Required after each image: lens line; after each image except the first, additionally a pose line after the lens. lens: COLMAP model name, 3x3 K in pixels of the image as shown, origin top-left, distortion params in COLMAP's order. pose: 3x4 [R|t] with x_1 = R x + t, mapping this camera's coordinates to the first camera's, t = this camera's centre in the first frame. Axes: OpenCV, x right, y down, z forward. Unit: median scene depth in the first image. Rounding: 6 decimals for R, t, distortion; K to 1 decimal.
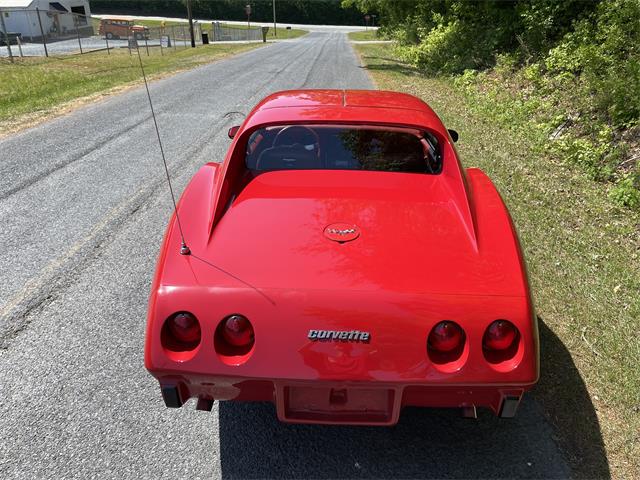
lens RADIAL K [[484.8, 0, 321.6], [0, 484.8, 230.2], [0, 0, 1]] dist [0.084962, -0.120497]
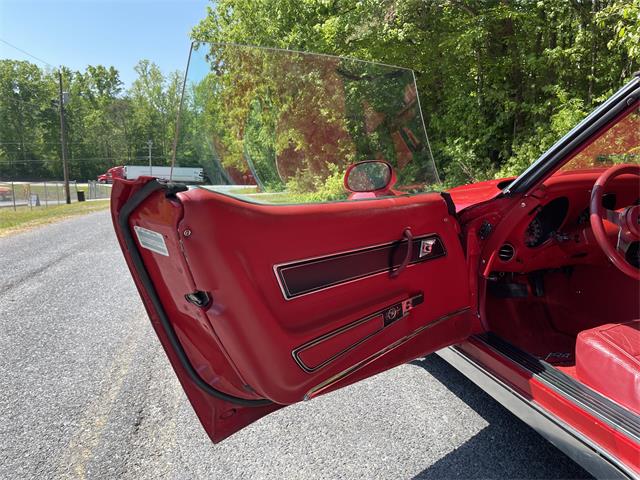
lens RADIAL K [[481.6, 0, 320.5], [0, 481.6, 229.0], [0, 0, 1]] dist [0.087654, -0.120489]
pose [[0.966032, -0.048193, 0.253890, -0.179721], [0.123610, 0.948949, -0.290200, -0.030510], [-0.226943, 0.311726, 0.922672, 0.295487]]
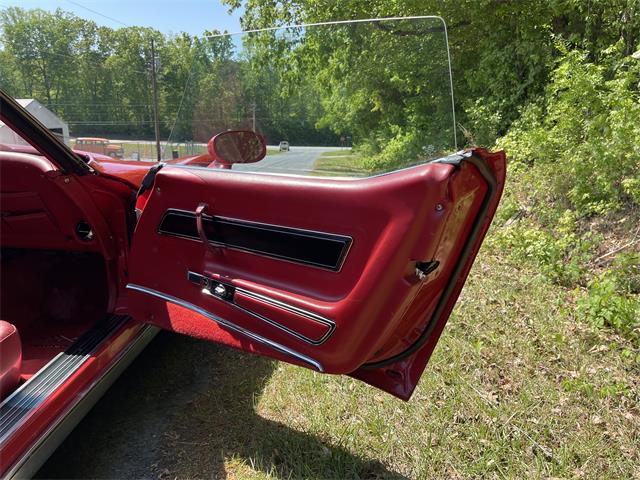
lens RADIAL K [[480.3, 0, 320.4], [0, 480.3, 223.8], [0, 0, 1]] dist [0.108176, -0.150331]
pose [[0.999628, -0.014738, 0.022969, 0.175222], [0.019856, 0.970164, -0.241633, -0.022285], [-0.018722, 0.241999, 0.970096, 0.274124]]
